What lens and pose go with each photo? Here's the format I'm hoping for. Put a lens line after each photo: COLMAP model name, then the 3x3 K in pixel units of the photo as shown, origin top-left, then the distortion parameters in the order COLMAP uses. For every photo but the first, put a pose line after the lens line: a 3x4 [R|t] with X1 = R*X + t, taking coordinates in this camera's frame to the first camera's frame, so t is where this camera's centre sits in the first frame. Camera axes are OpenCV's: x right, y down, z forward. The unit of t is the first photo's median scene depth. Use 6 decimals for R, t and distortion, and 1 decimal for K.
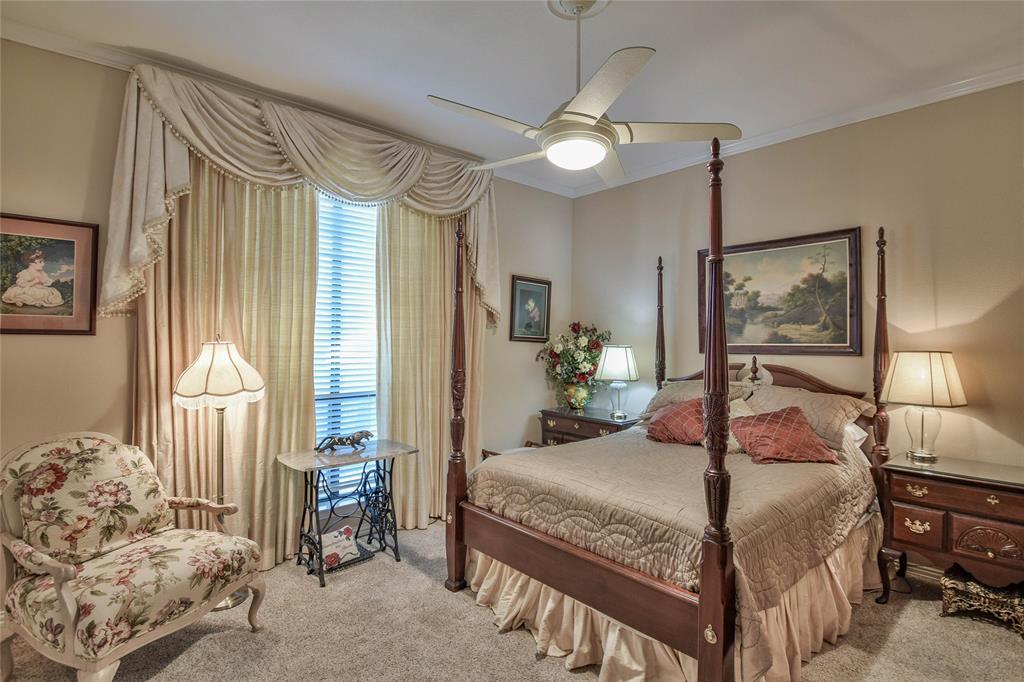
lens RADIAL K [[501.3, 0, 512.0], [0, 501.3, 341.0], [0, 0, 1]] dist [0.000078, -0.023533]
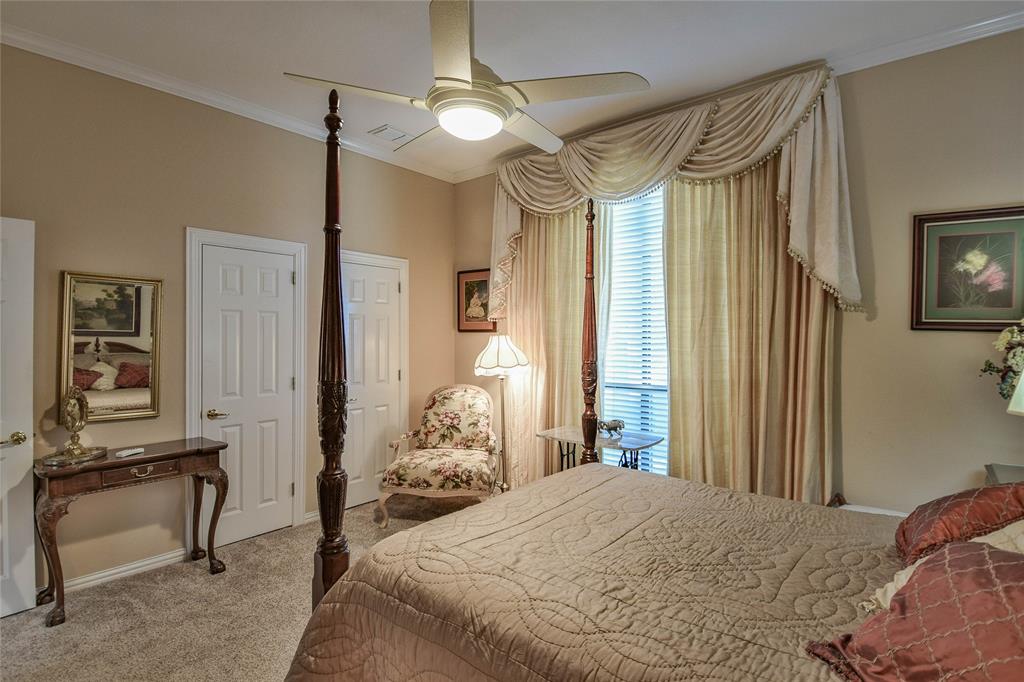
lens RADIAL K [[506.9, 0, 508.3], [0, 506.9, 337.1], [0, 0, 1]] dist [0.028620, -0.027094]
pose [[0.139001, -0.005745, -0.990276, 0.993527], [0.004283, 0.999977, -0.005200, 0.016869], [0.990283, -0.003519, 0.139022, 0.873398]]
